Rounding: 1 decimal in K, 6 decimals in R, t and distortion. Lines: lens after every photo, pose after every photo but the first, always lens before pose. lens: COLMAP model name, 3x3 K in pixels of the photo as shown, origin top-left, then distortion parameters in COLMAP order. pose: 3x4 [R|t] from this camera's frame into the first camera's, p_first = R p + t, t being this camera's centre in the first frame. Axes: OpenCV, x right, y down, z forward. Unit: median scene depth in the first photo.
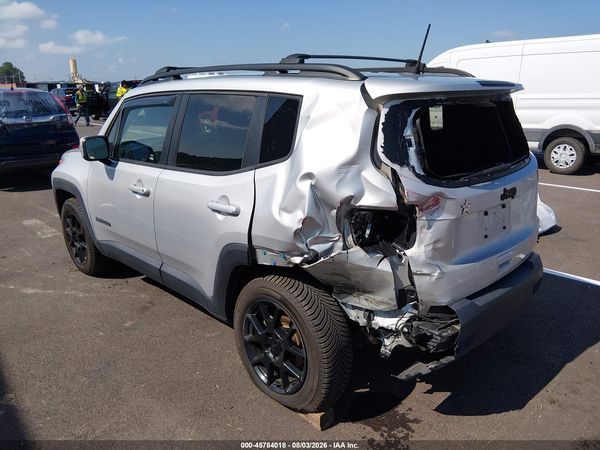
lens RADIAL K [[465.4, 0, 302.4], [0, 465.4, 223.5], [0, 0, 1]] dist [0.041460, -0.089792]
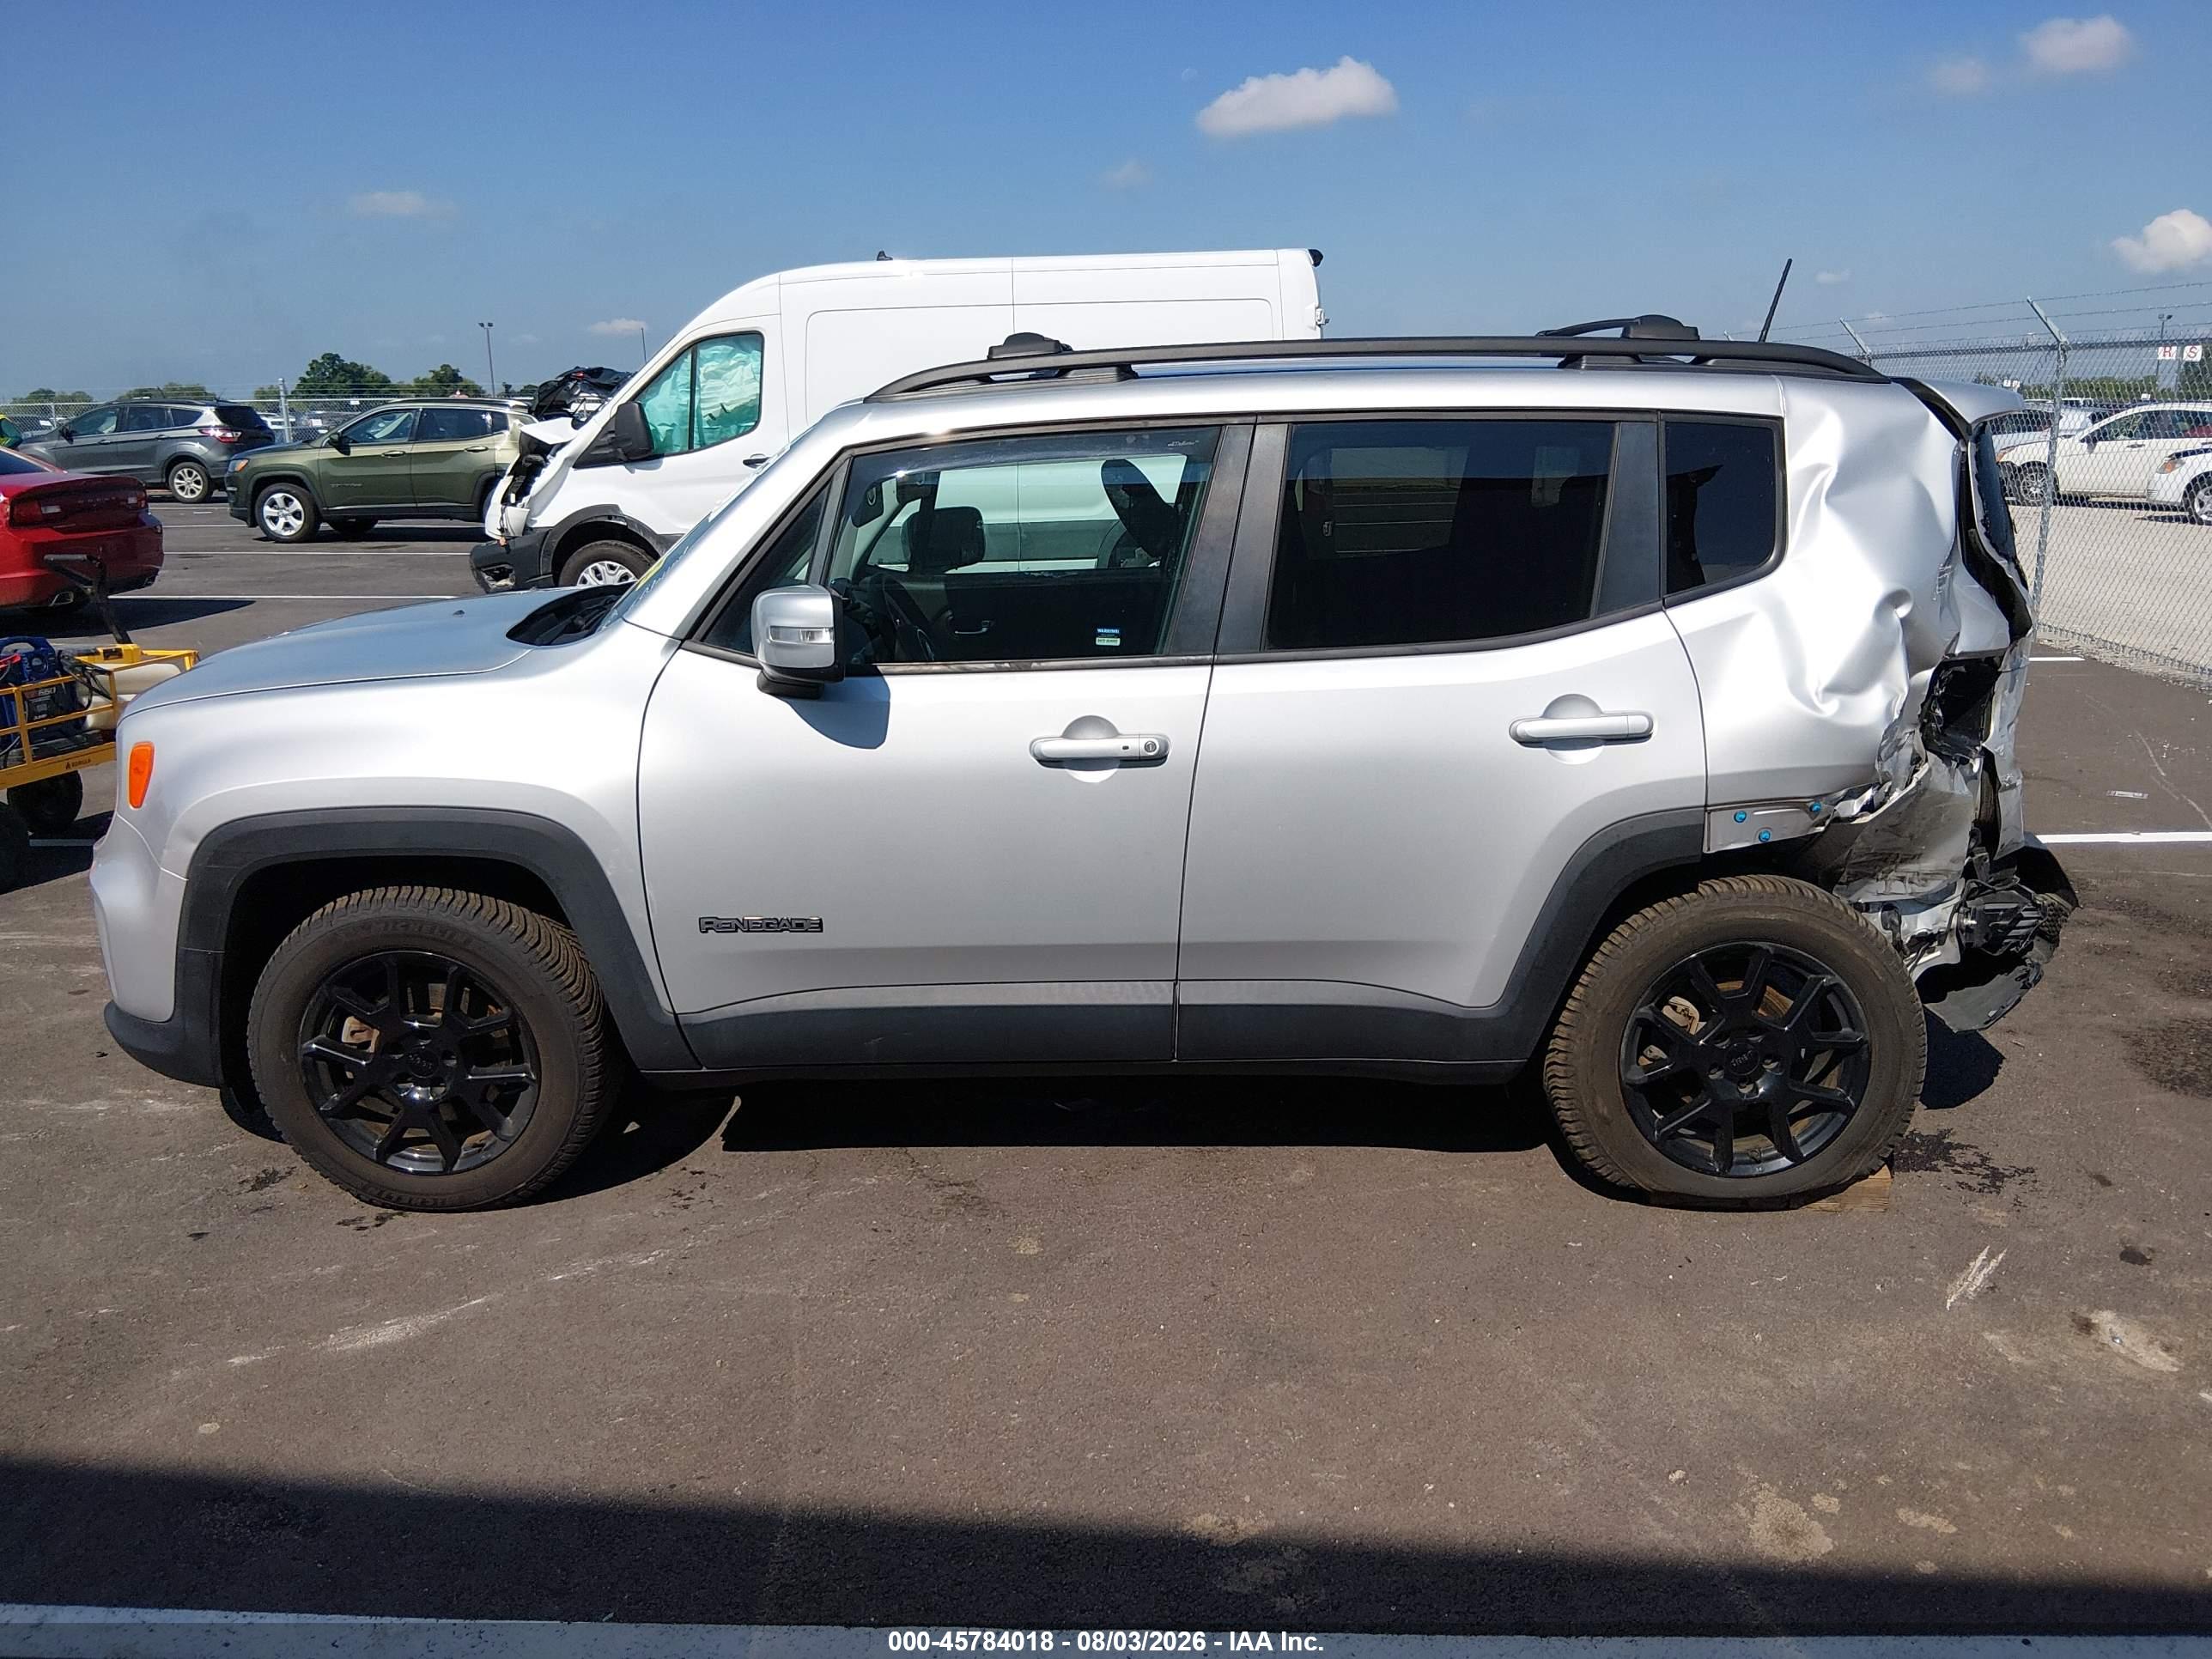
lens RADIAL K [[1715.9, 0, 1123.1], [0, 1715.9, 817.6], [0, 0, 1]] dist [0.041460, -0.089792]
pose [[0.730442, -0.164966, 0.662753, -1.327033], [0.195568, 0.980277, 0.028460, -0.073738], [-0.654376, 0.108825, 0.748297, 0.239379]]
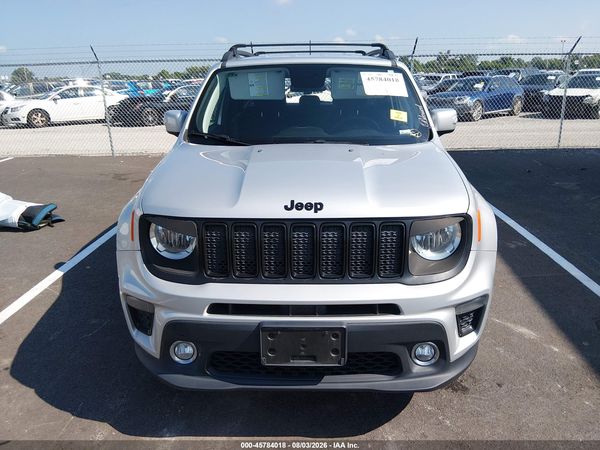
lens RADIAL K [[465.4, 0, 299.5], [0, 465.4, 221.8], [0, 0, 1]] dist [0.041460, -0.089792]
pose [[-0.689650, -0.197545, 0.696677, -1.324984], [0.225961, 0.855329, 0.466212, -0.697829], [-0.687986, 0.478945, -0.545240, 2.534487]]
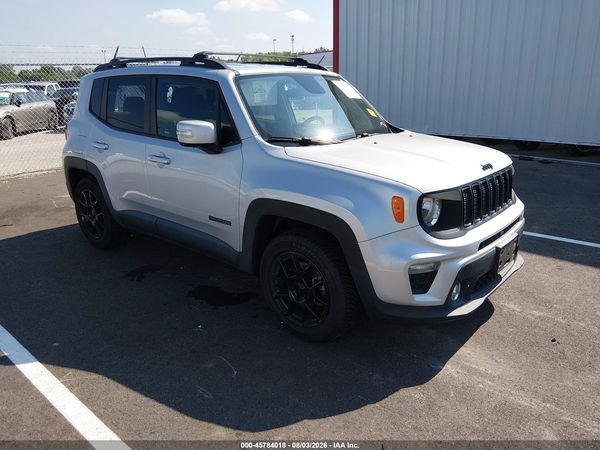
lens RADIAL K [[465.4, 0, 300.8], [0, 465.4, 223.3], [0, 0, 1]] dist [0.041460, -0.089792]
pose [[-0.996036, 0.044707, -0.076897, -0.234044], [-0.005444, 0.832248, 0.554376, -0.889745], [0.088782, 0.552597, -0.828706, 3.107394]]
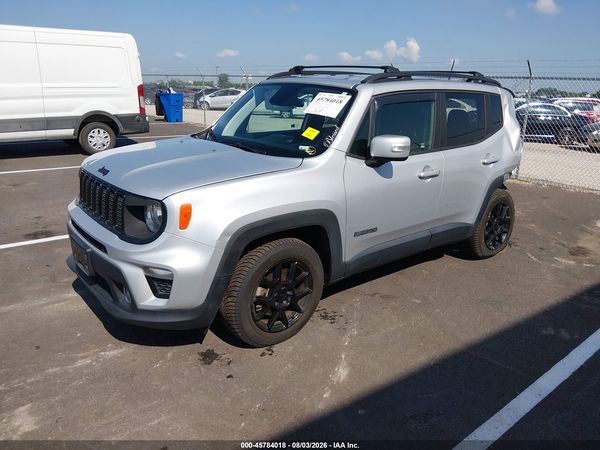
lens RADIAL K [[465.4, 0, 302.0], [0, 465.4, 226.7], [0, 0, 1]] dist [0.041460, -0.089792]
pose [[0.080490, -0.279472, 0.956774, -1.932418], [0.242038, 0.936639, 0.253229, -0.406876], [-0.966922, 0.211193, 0.143033, 1.471153]]
